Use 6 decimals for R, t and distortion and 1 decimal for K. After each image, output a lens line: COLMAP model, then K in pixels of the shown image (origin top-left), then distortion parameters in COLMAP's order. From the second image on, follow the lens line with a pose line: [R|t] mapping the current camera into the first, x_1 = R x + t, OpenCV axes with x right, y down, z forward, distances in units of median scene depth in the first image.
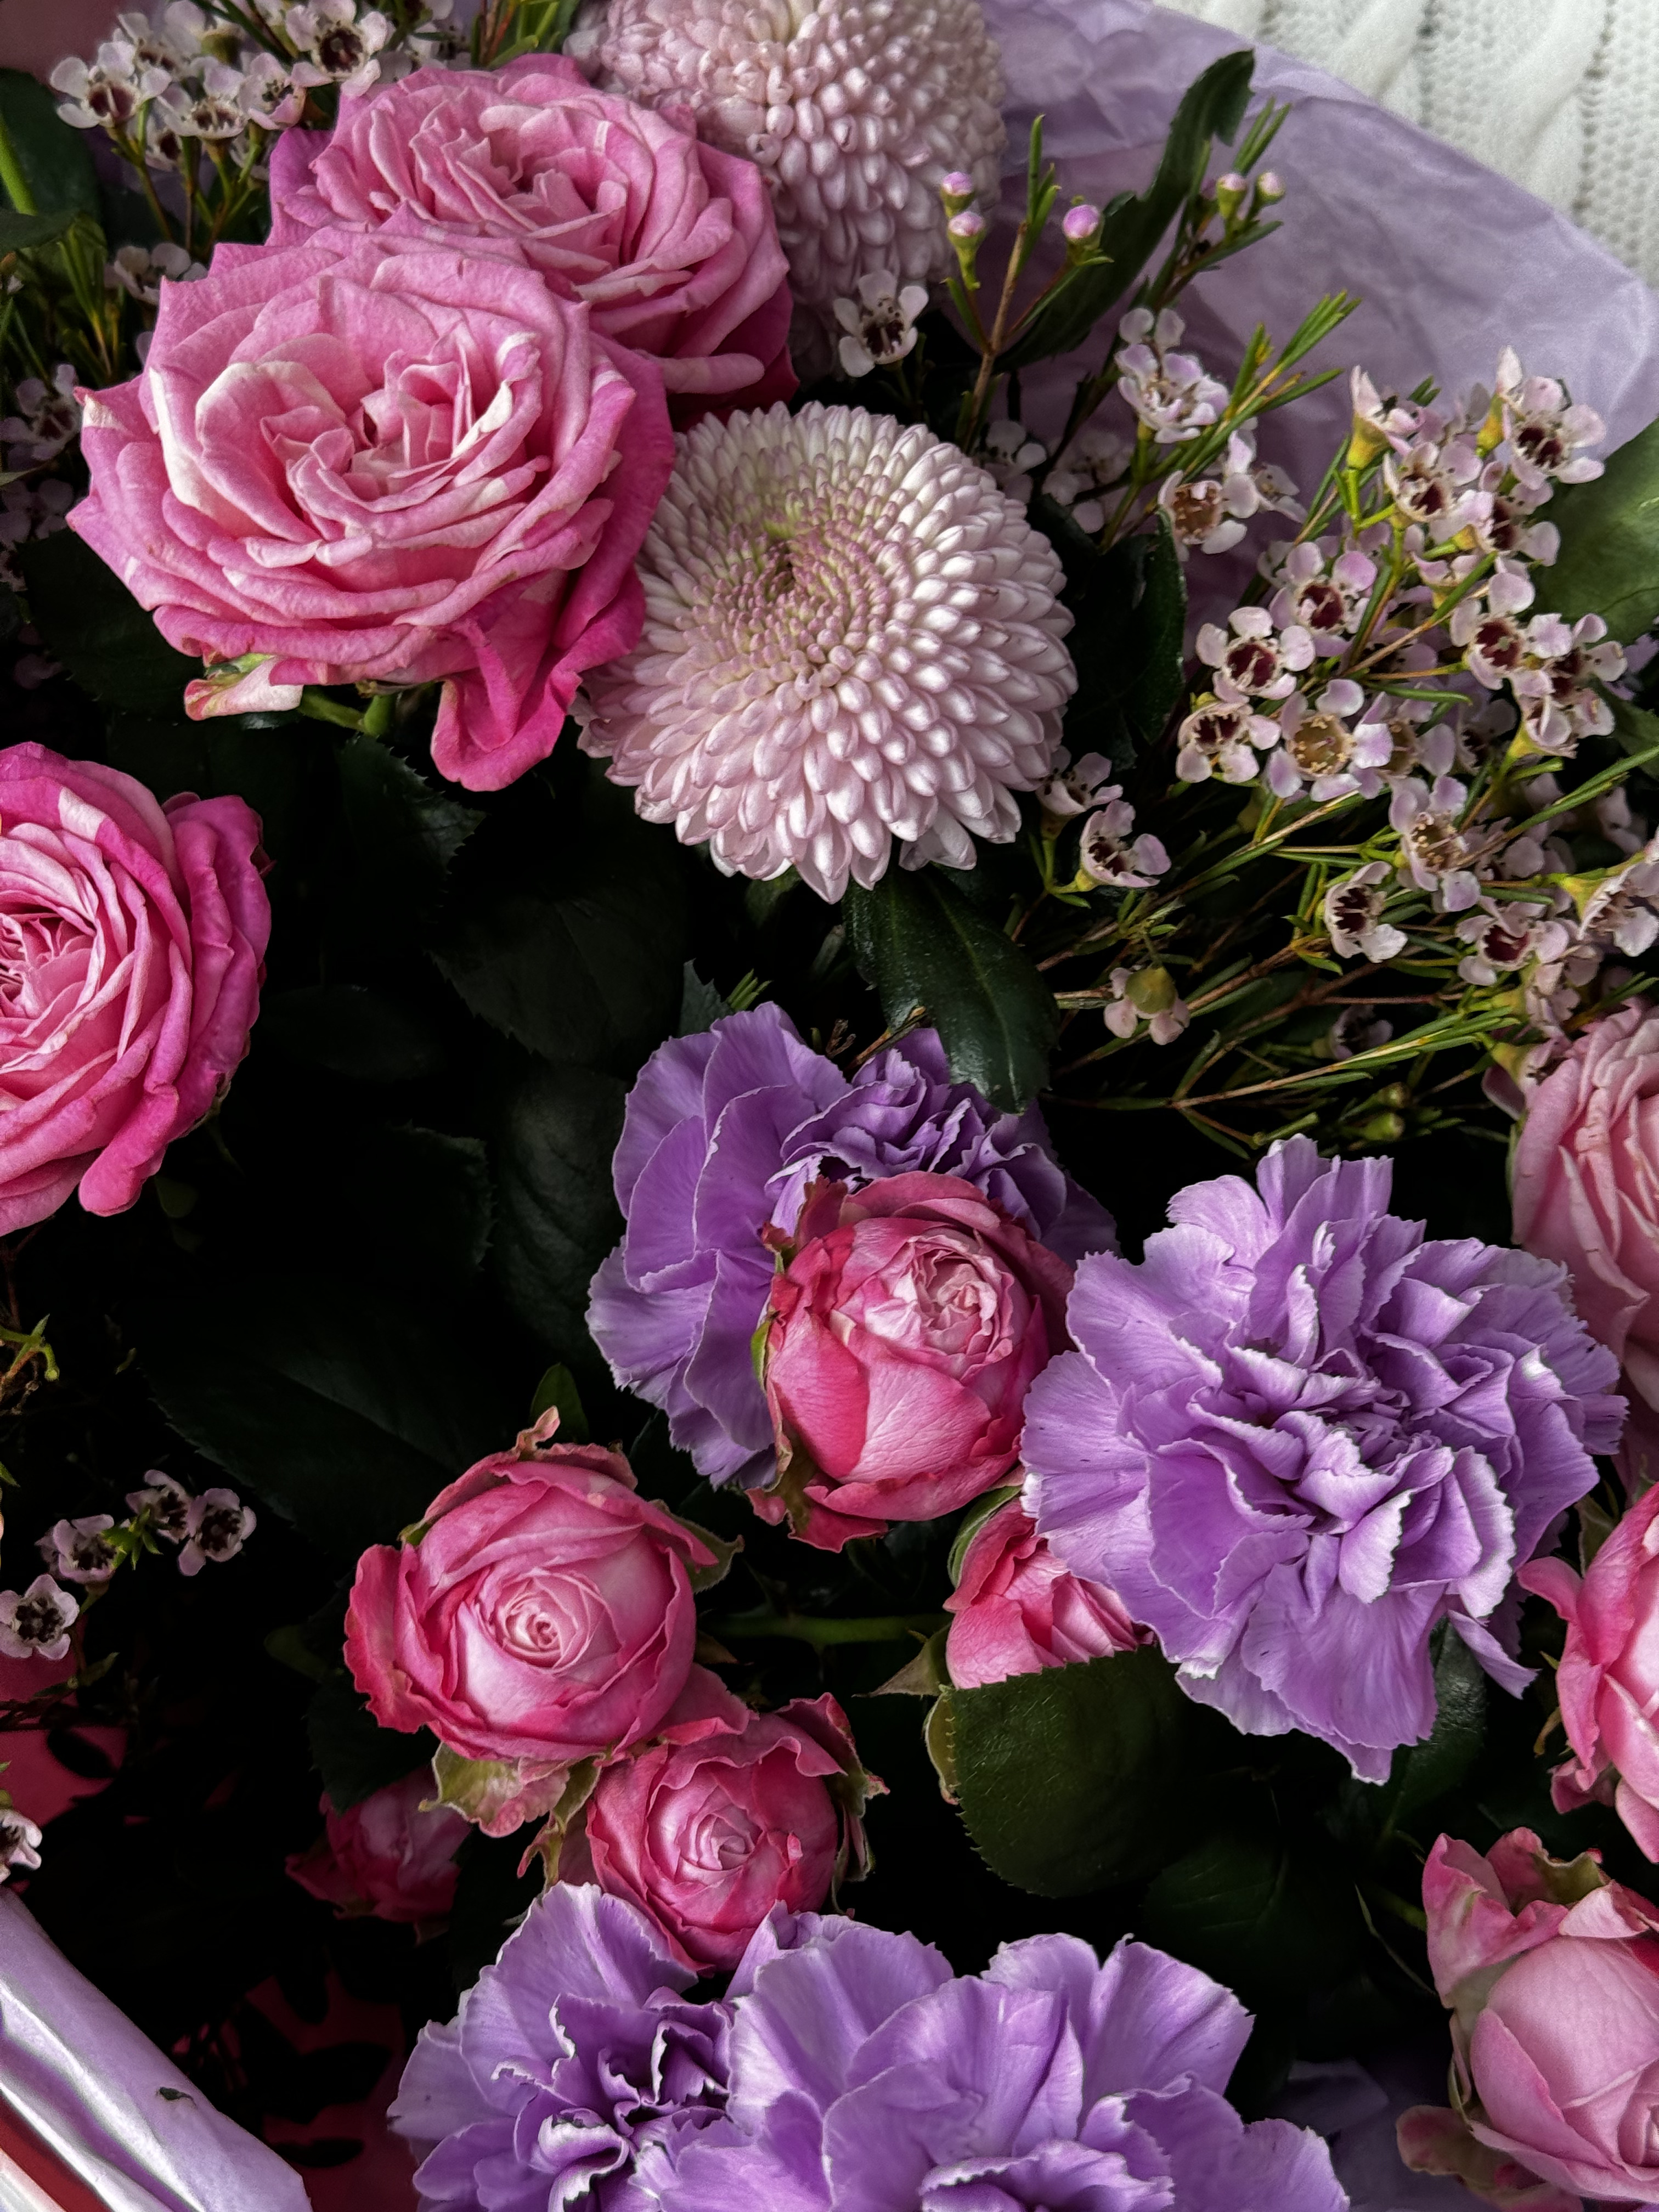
lens RADIAL K [[3350.8, 0, 698.1], [0, 3350.8, 1106.7], [0, 0, 1]] dist [0.237065, -1.634729]
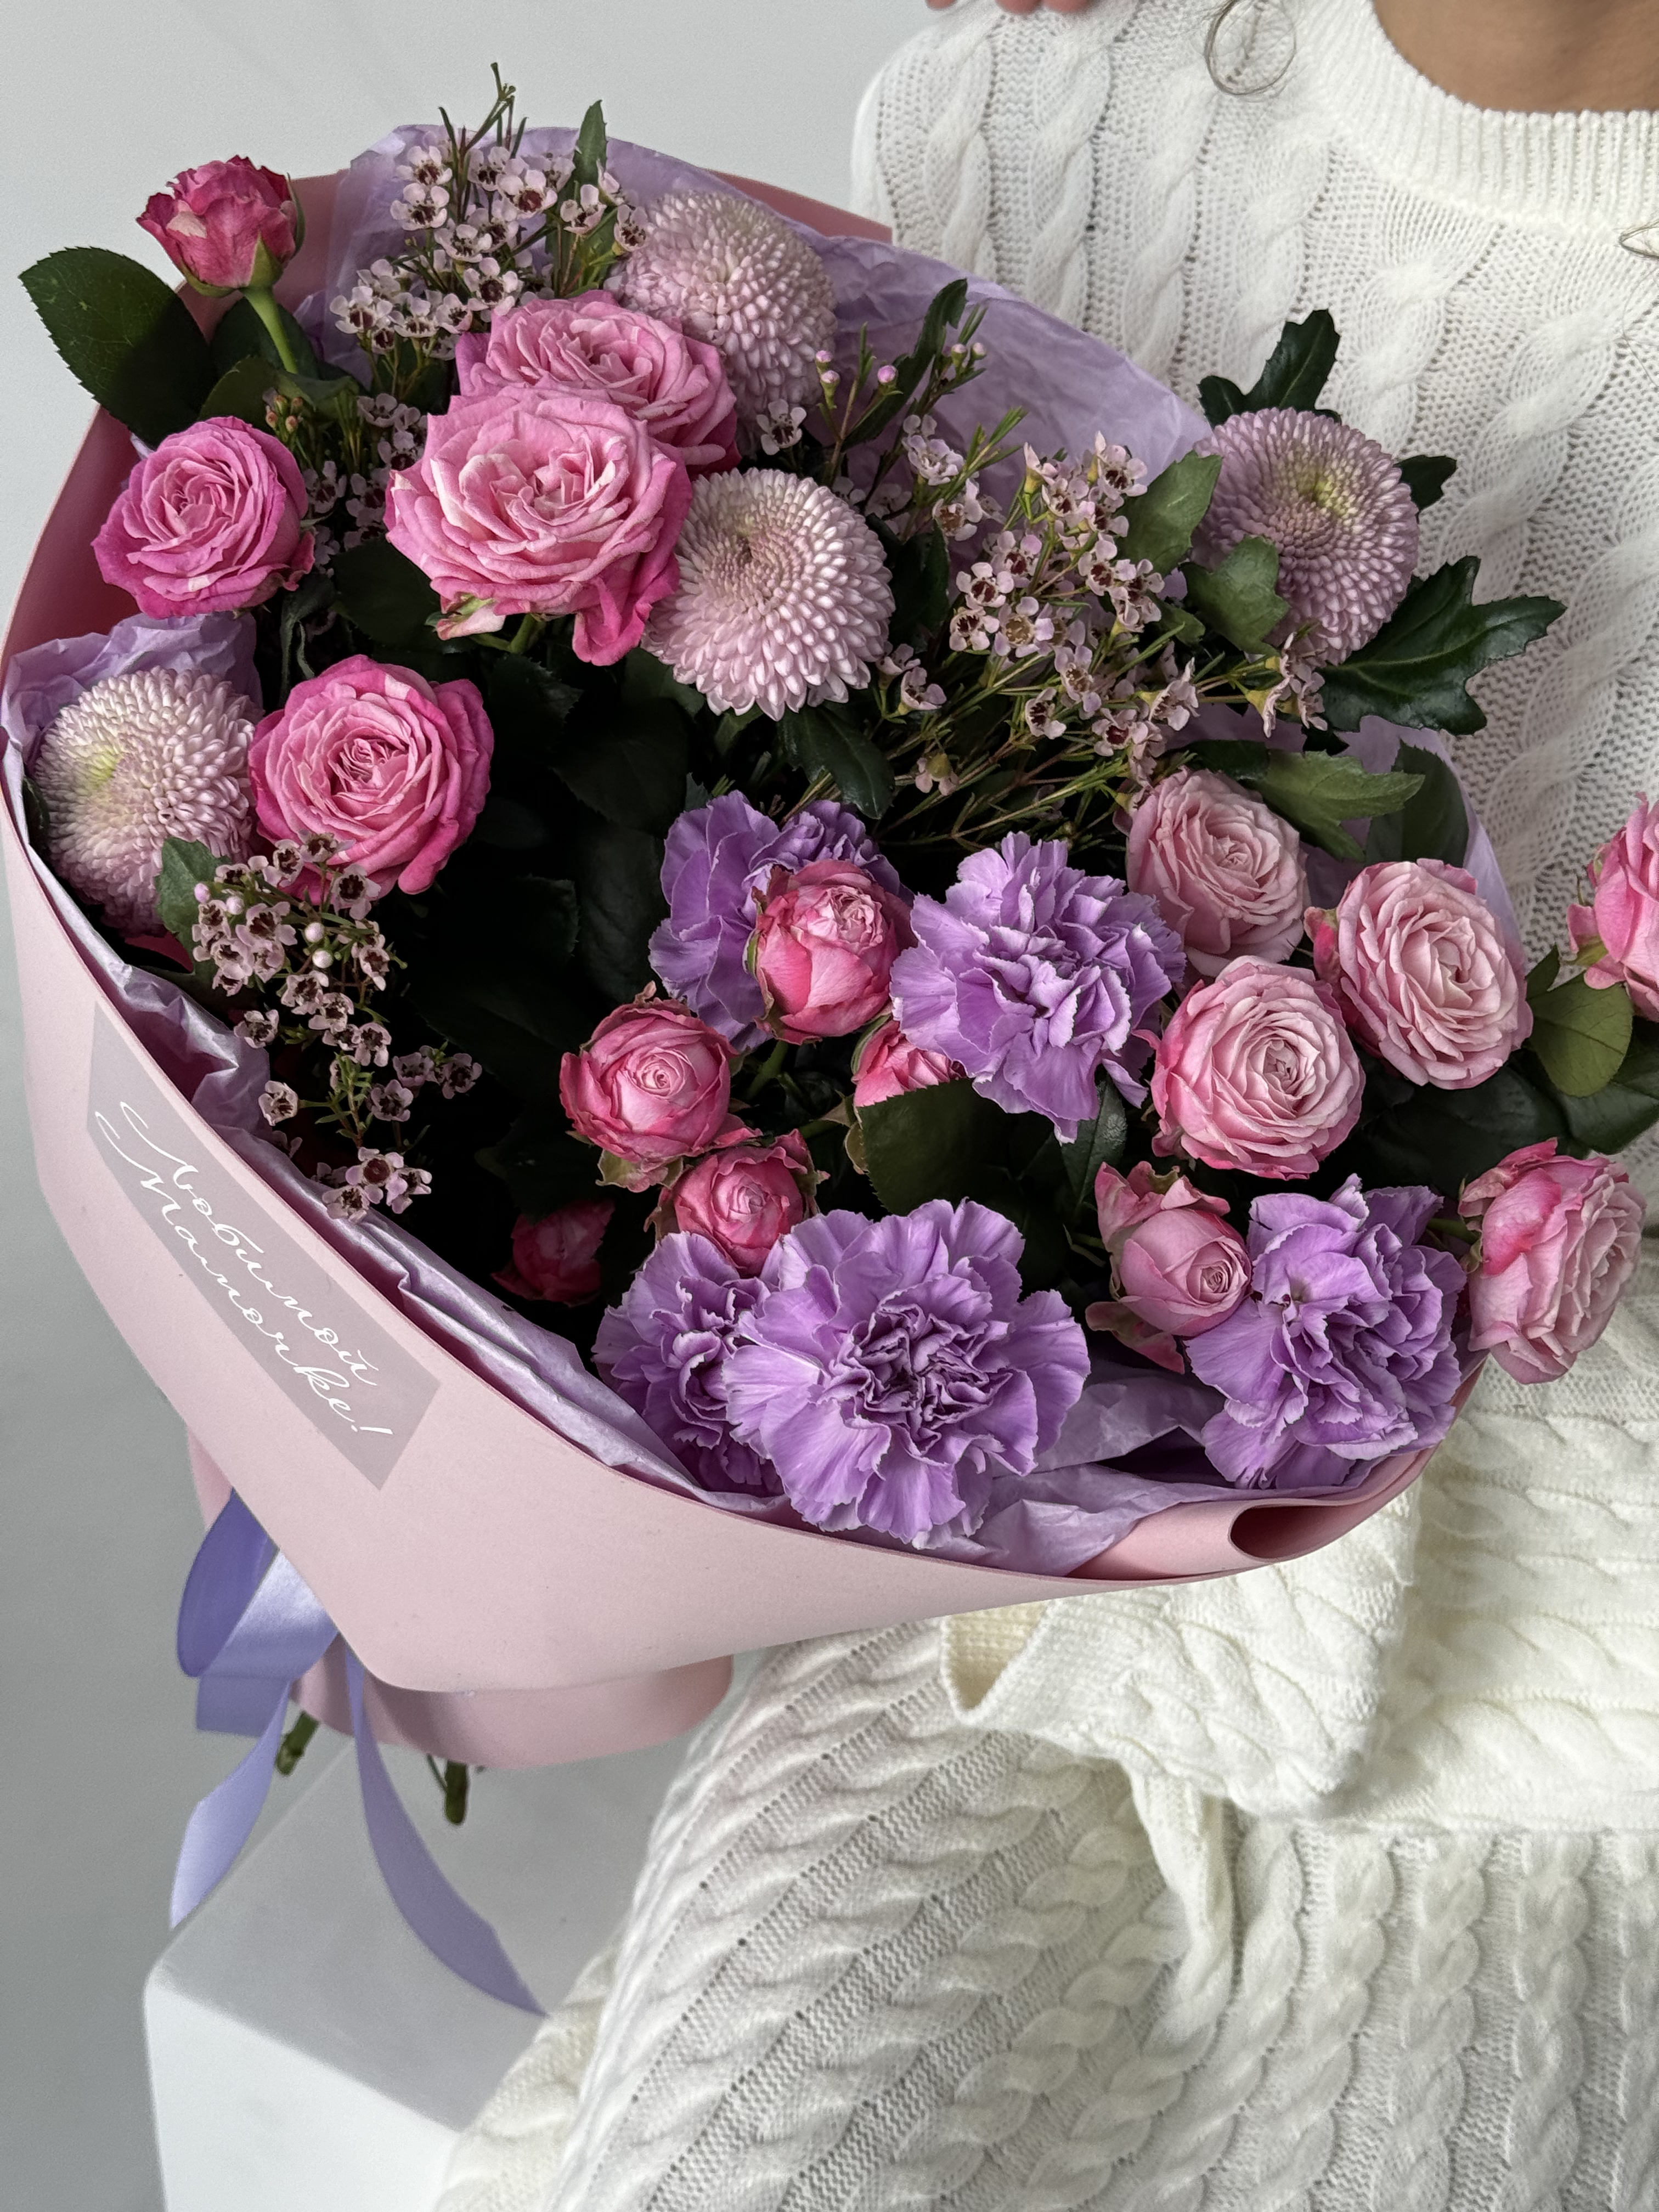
lens RADIAL K [[3083.6, 0, 829.5], [0, 3083.6, 1106.0], [0, 0, 1]] dist [0.005067, -0.721834]
pose [[0.992211, -0.049790, 0.114182, -0.149679], [0.050702, 0.998701, -0.005097, 0.177643], [-0.113780, 0.010846, 0.993447, -0.798489]]
